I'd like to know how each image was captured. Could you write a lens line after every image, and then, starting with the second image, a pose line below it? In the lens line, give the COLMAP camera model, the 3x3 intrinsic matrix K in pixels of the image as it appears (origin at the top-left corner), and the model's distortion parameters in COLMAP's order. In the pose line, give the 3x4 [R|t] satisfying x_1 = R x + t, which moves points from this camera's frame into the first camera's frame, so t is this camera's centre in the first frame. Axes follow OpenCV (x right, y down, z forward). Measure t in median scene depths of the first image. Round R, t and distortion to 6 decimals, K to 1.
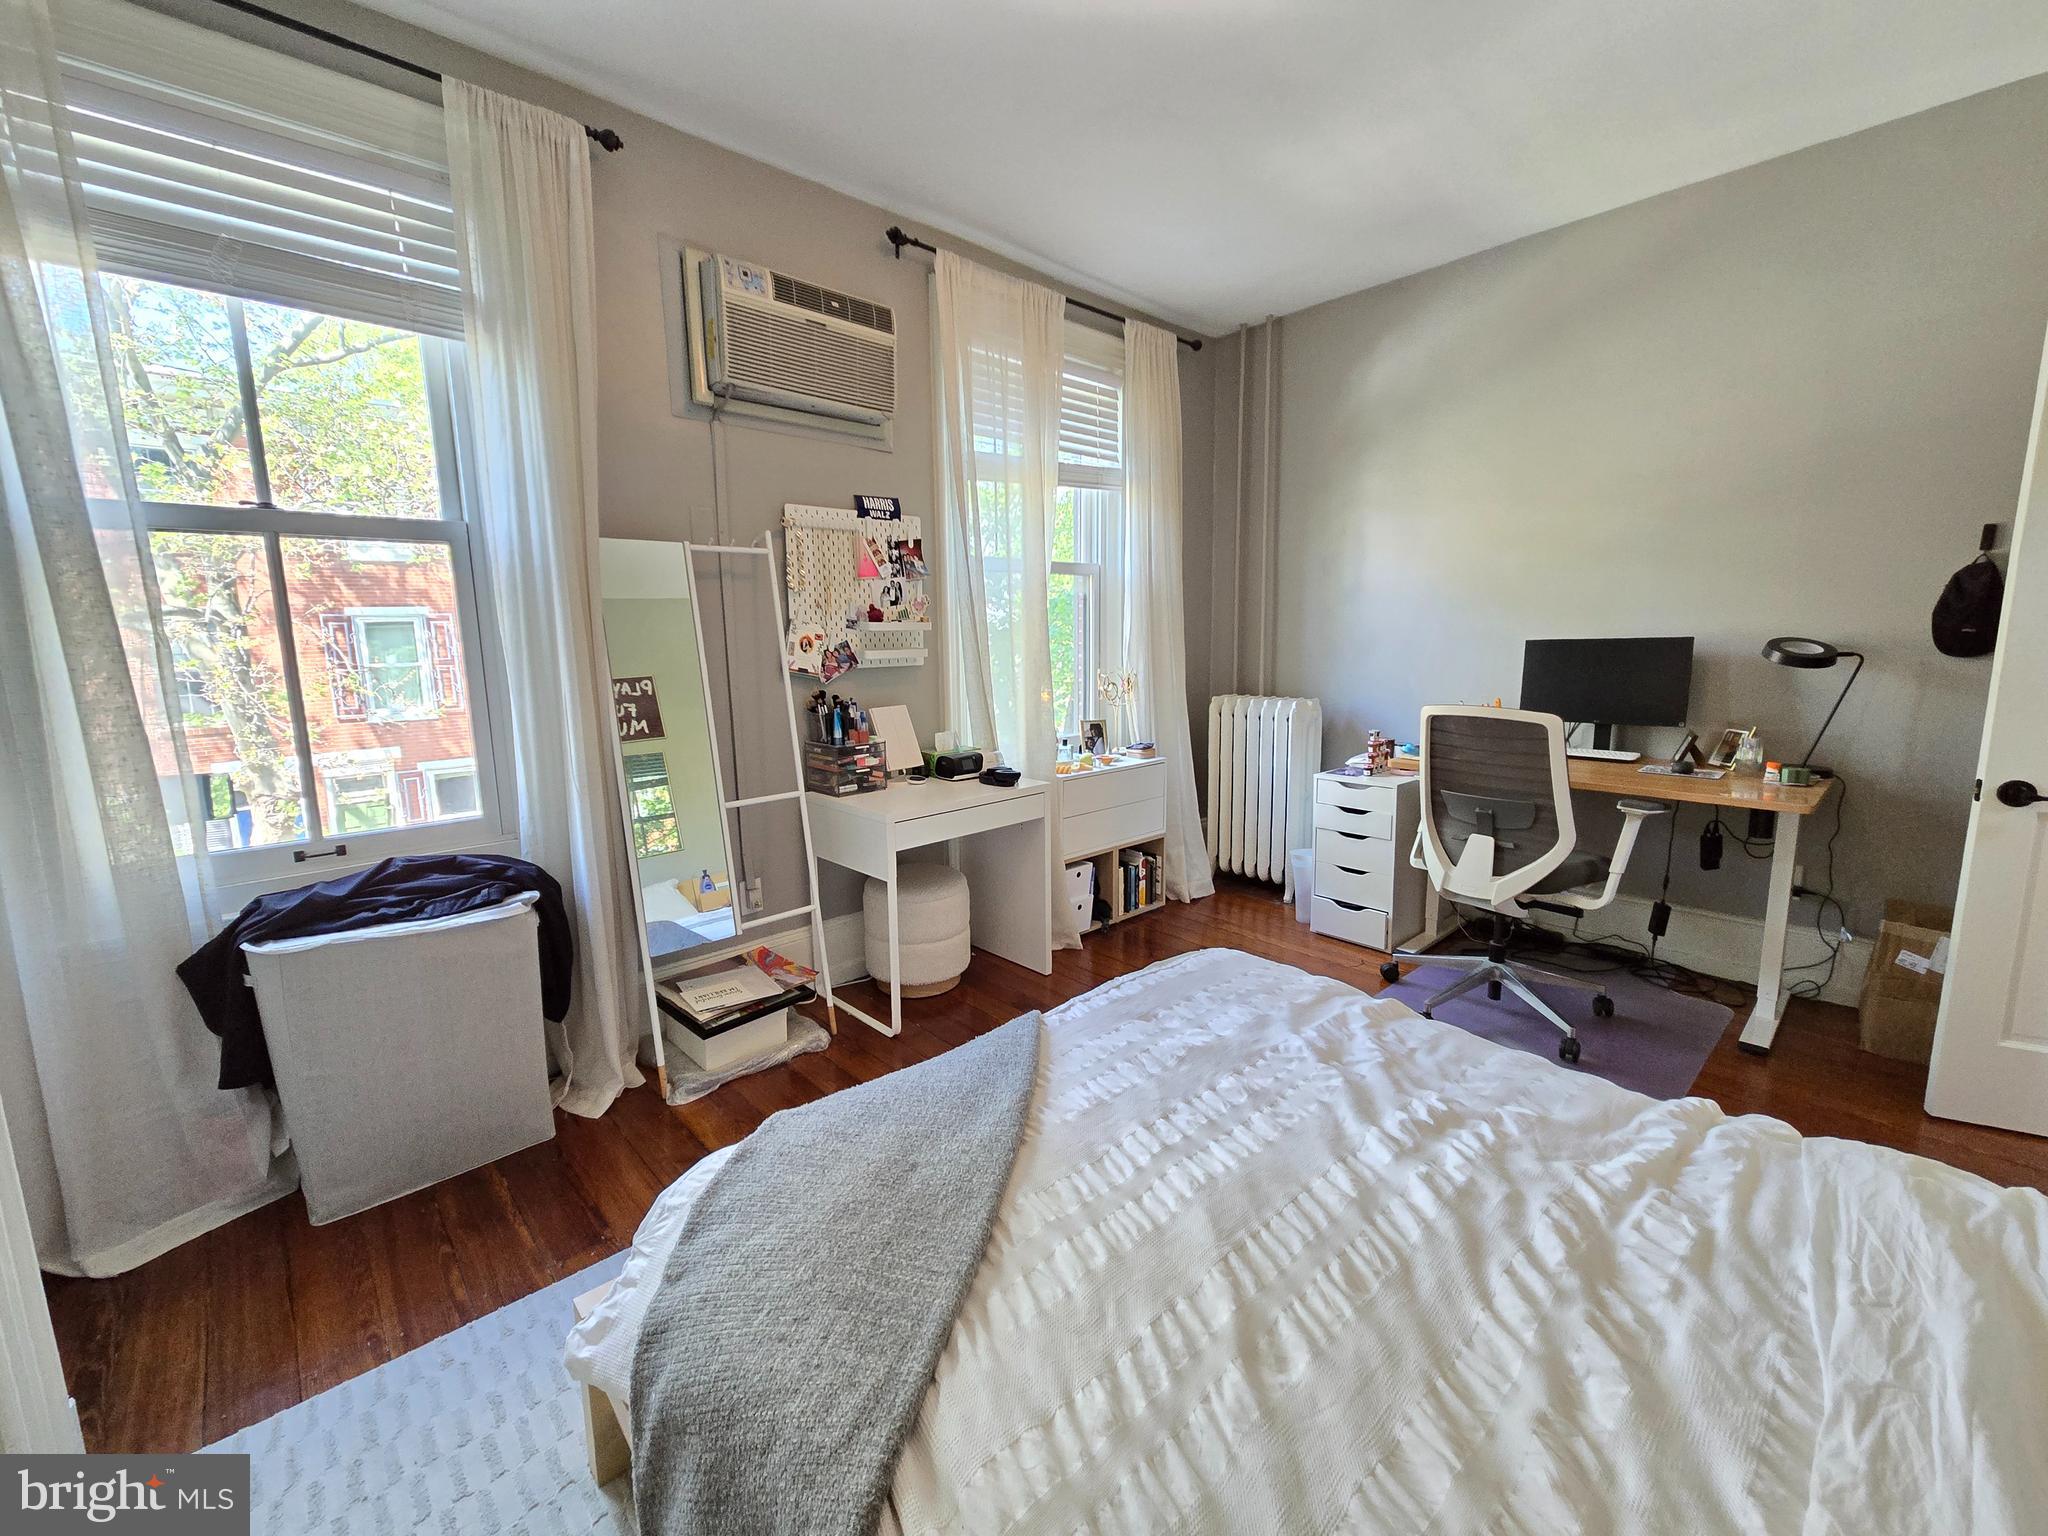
lens RADIAL K [[839.0, 0, 1033.8], [0, 839.0, 757.2], [0, 0, 1]] dist [0.000682, 0.000075]
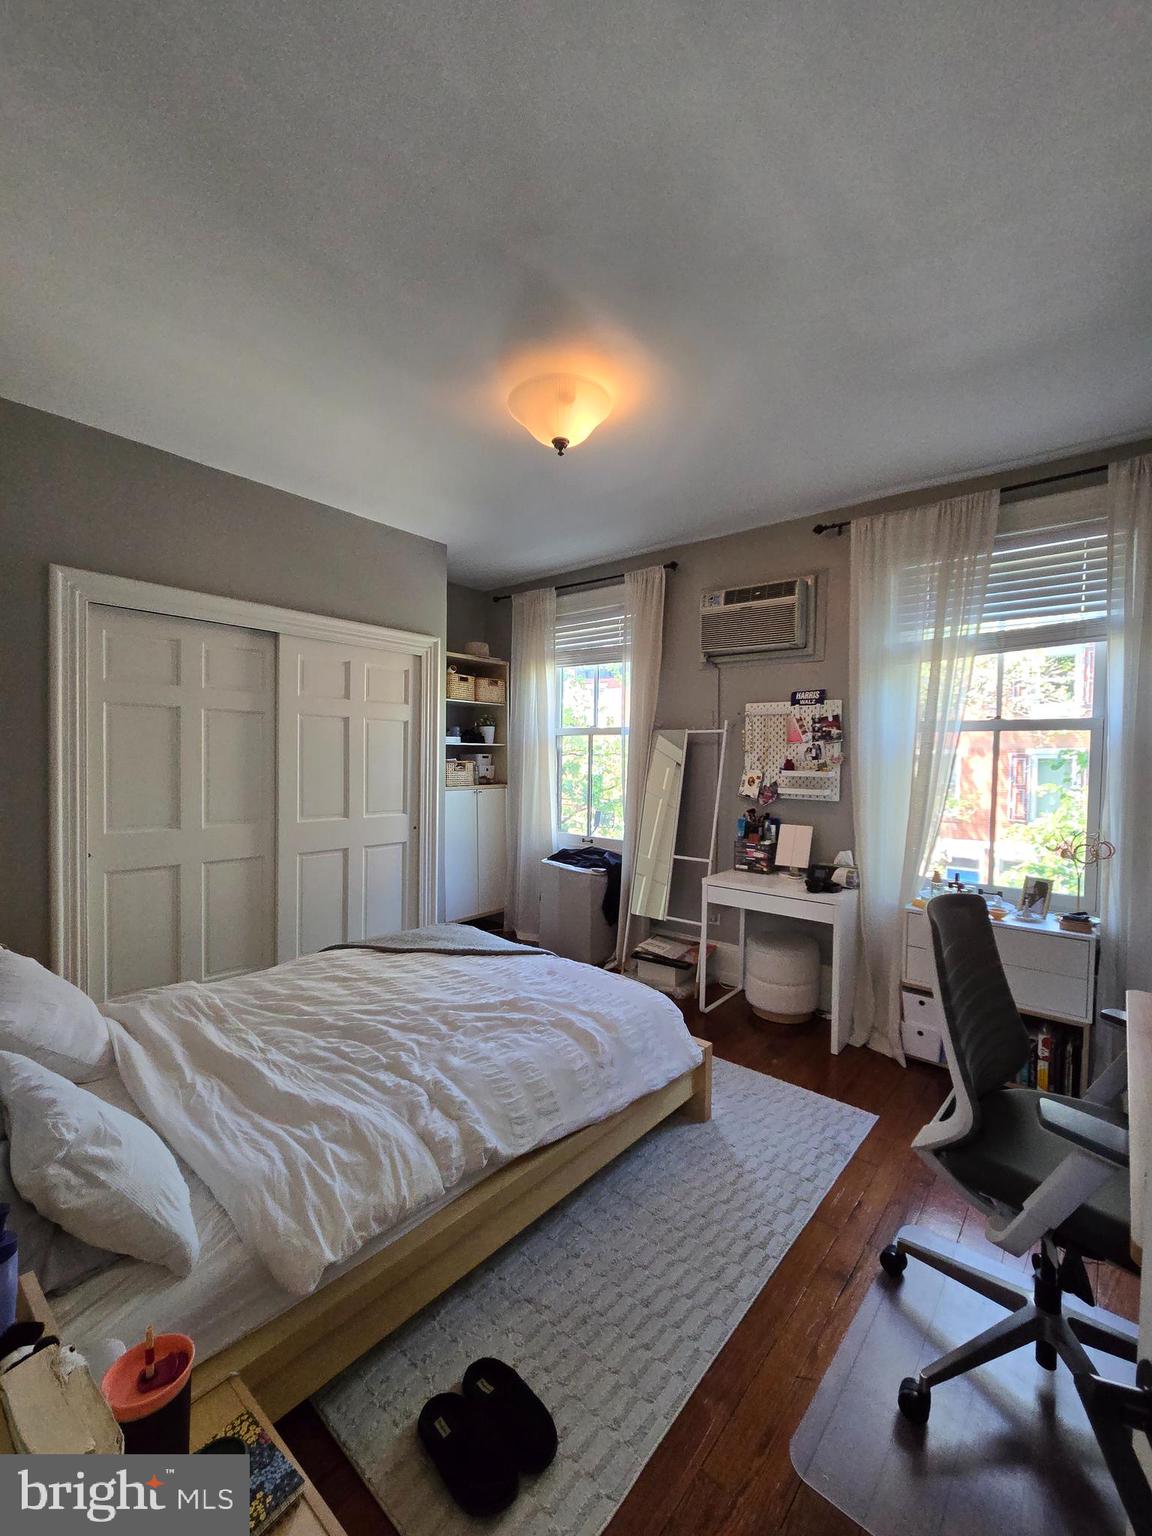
lens RADIAL K [[629.2, 0, 585.6], [0, 629.2, 775.4], [0, 0, 1]] dist [0.000682, 0.000075]
pose [[0.114645, 0.044050, -0.992429, 0.937968], [-0.169662, 0.985207, 0.024130, -0.115231], [0.978811, 0.165611, 0.120422, 0.485482]]
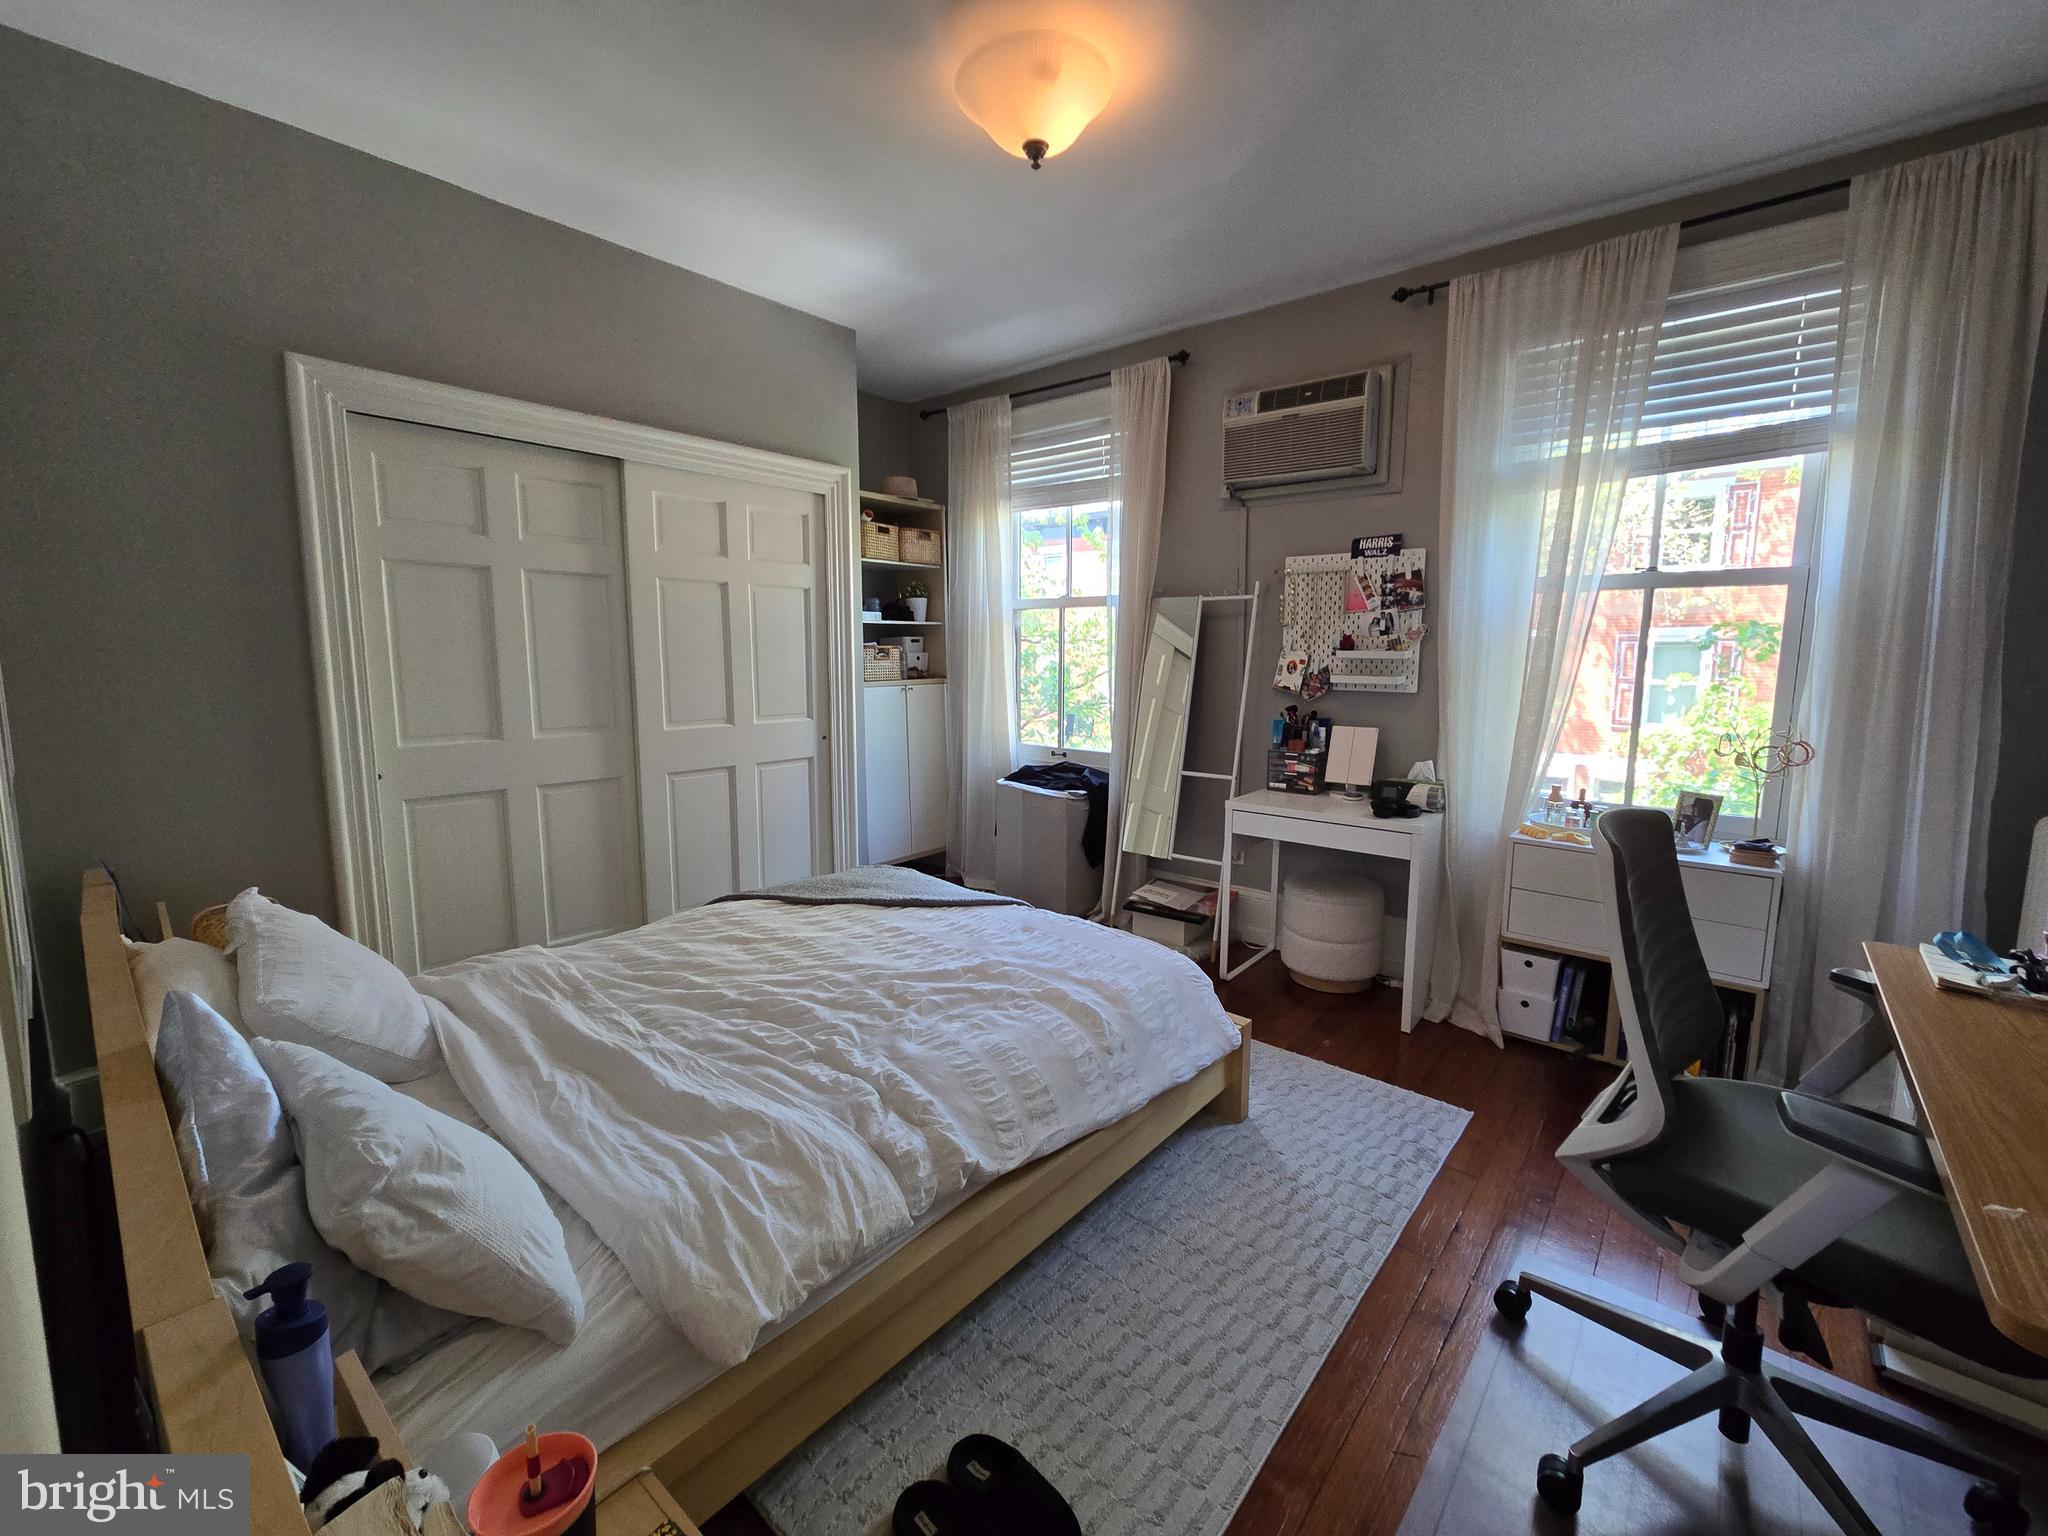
lens RADIAL K [[839.0, 0, 1033.8], [0, 839.0, 757.2], [0, 0, 1]] dist [0.000682, 0.000075]
pose [[0.115190, 0.139805, -0.983456, 0.888380], [-0.158933, 0.979886, 0.120682, -0.089539], [0.980546, 0.142402, 0.135093, 0.456093]]
